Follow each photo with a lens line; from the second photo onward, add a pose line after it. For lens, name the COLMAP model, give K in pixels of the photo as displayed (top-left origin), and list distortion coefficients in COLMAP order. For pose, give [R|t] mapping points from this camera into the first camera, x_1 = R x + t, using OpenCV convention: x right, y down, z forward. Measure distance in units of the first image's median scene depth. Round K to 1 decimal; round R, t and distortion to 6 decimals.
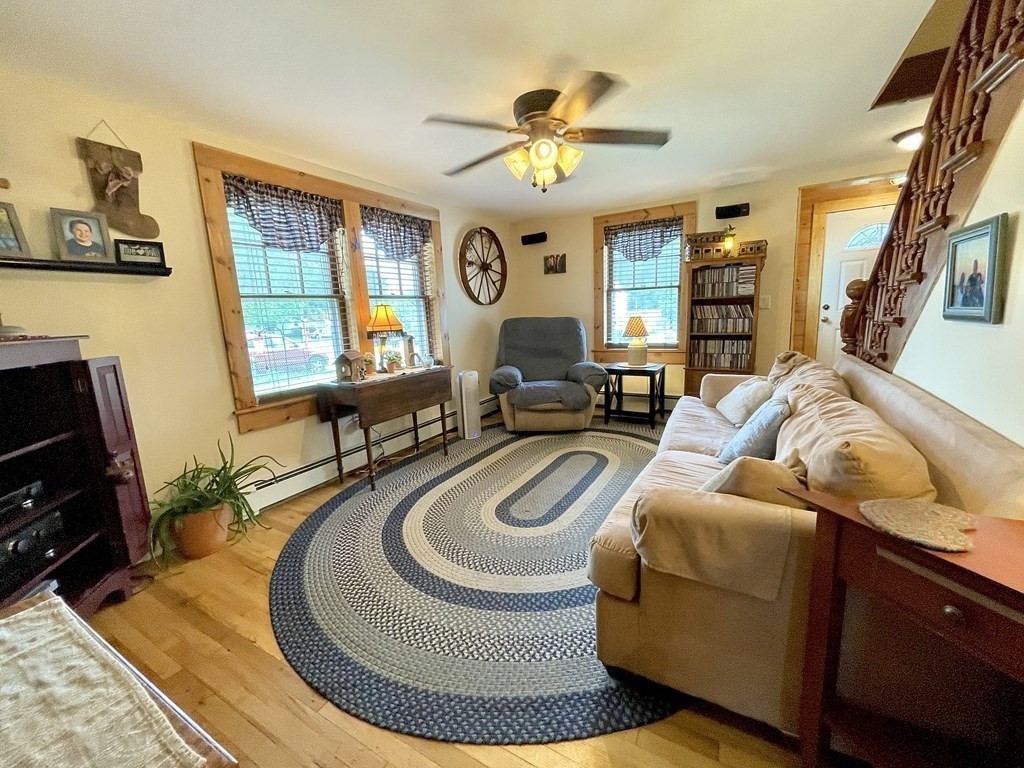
lens RADIAL K [[416.7, 0, 518.9], [0, 416.7, 389.4], [0, 0, 1]] dist [-0.004020, 0.001760]
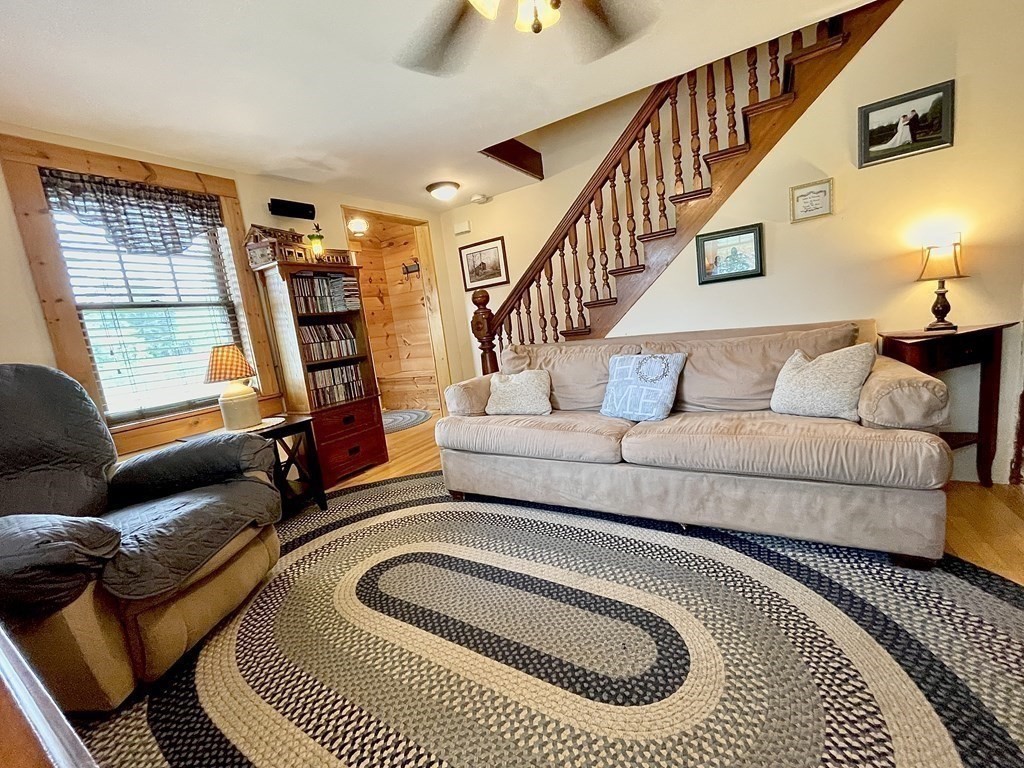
lens RADIAL K [[416.7, 0, 513.1], [0, 416.7, 384.1], [0, 0, 1]] dist [-0.004020, 0.001760]
pose [[0.038156, -0.120350, 0.991998, -0.563632], [0.298829, 0.948667, 0.103599, -0.136140], [-0.953544, 0.292485, 0.072162, 1.231988]]
